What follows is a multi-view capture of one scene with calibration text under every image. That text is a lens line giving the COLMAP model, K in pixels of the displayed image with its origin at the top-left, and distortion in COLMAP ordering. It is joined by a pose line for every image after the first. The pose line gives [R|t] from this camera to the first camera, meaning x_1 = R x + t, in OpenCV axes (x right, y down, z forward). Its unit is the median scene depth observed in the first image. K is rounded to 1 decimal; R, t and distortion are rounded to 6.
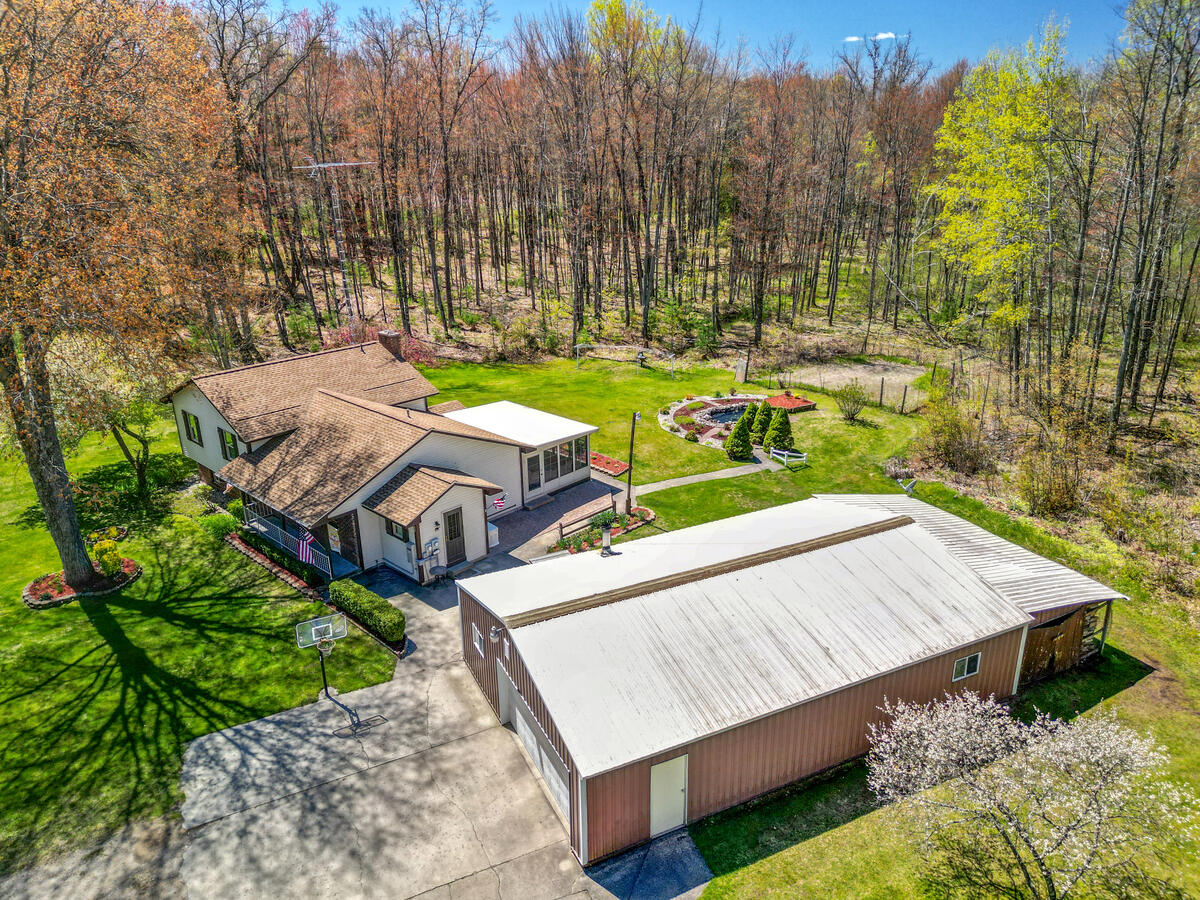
lens RADIAL K [[861.2, 0, 600.8], [0, 861.2, 446.4], [0, 0, 1]] dist [0.056291, -0.045008]
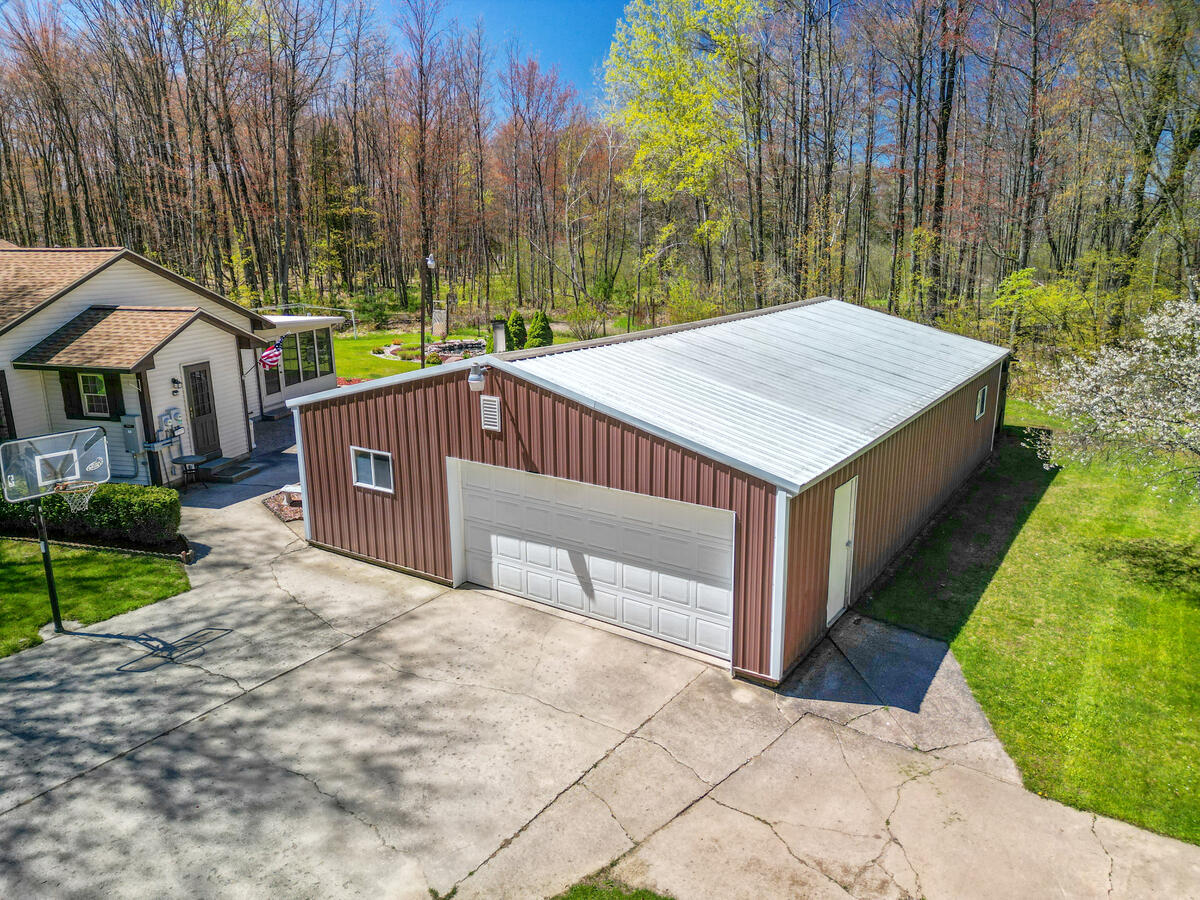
lens RADIAL K [[861.2, 0, 604.2], [0, 861.2, 451.7], [0, 0, 1]] dist [0.056291, -0.045008]
pose [[0.858214, -0.118818, 0.499351, -0.294071], [0.179504, 0.980886, -0.075108, 0.284518], [-0.480882, 0.154094, 0.863138, 0.440082]]
